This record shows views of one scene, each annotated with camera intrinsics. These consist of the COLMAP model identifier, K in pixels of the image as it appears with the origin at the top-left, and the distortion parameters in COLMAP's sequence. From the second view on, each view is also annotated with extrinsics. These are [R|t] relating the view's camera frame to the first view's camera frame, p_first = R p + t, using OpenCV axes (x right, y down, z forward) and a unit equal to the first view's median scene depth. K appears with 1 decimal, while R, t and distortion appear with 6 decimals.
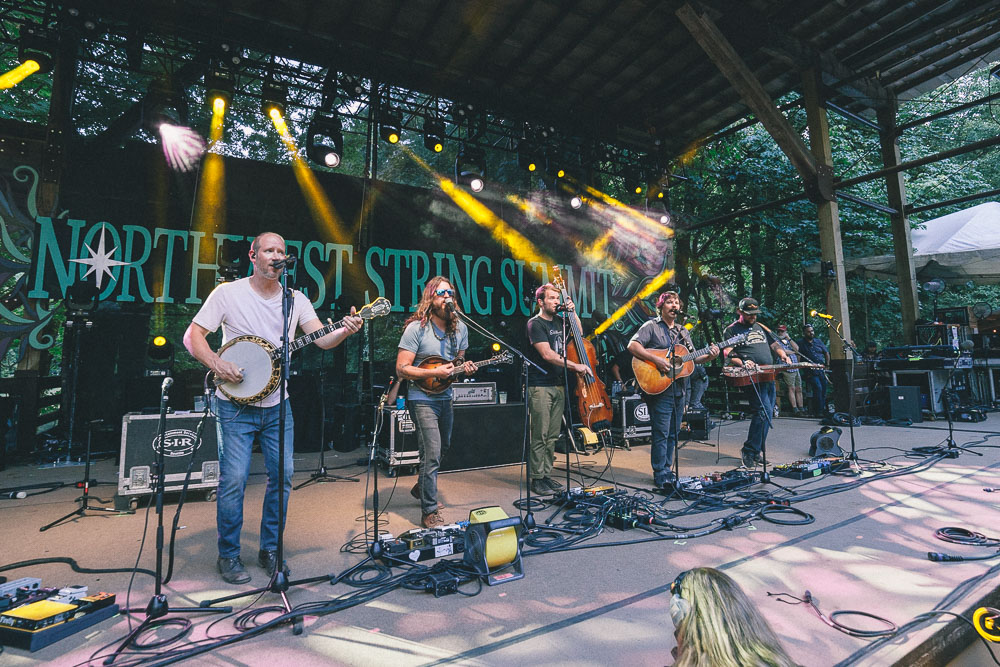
lens RADIAL K [[559.6, 0, 498.7], [0, 559.6, 299.1], [0, 0, 1]] dist [-0.126451, 0.067156]
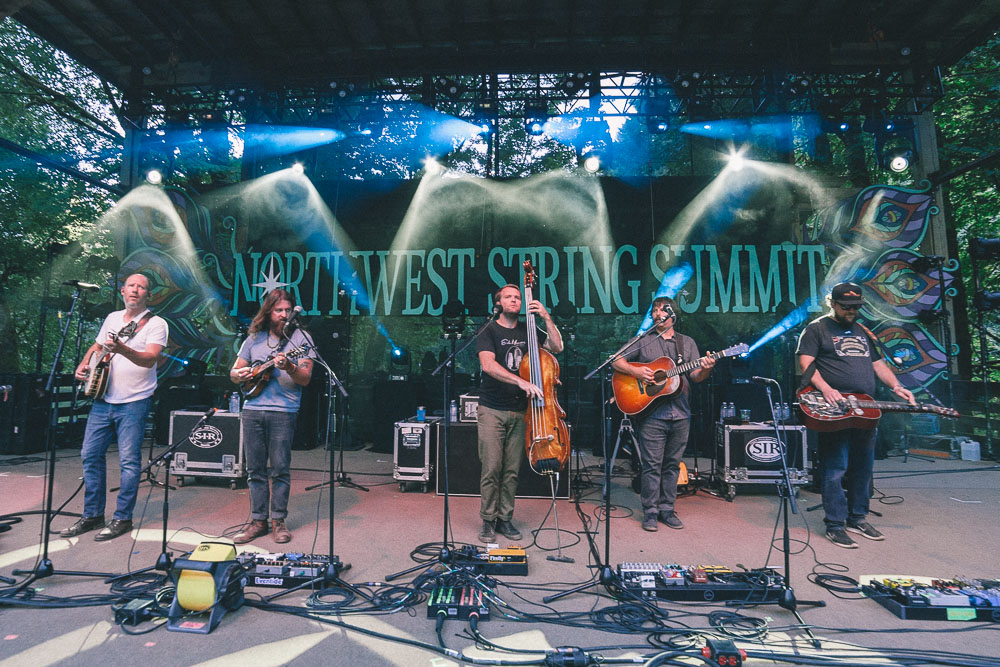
lens RADIAL K [[559.6, 0, 498.7], [0, 559.6, 299.1], [0, 0, 1]] dist [-0.126451, 0.067156]
pose [[0.804642, -0.048787, -0.591752, 0.523771], [0.054558, 0.998477, -0.008133, 0.004377], [0.591248, -0.025740, 0.806079, 0.332956]]
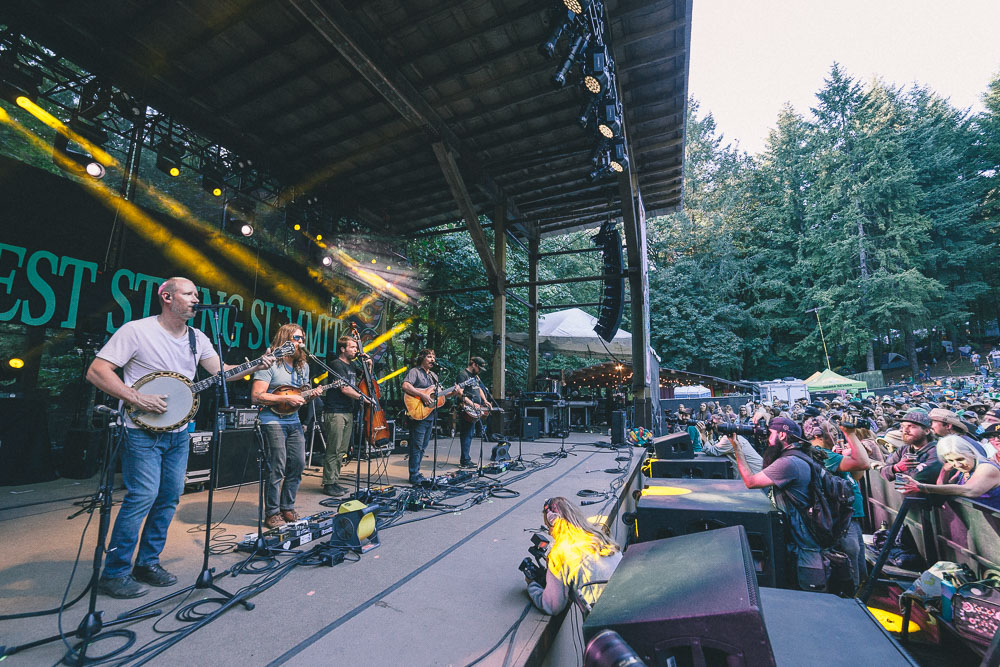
lens RADIAL K [[468.8, 0, 500.0], [0, 468.8, 333.5], [0, 0, 1]] dist [-0.045381, 0.000139]
pose [[0.788332, 0.108068, 0.605685, -0.274349], [-0.100177, 0.993862, -0.046941, -0.015188], [-0.607040, -0.023671, 0.794319, -0.091659]]
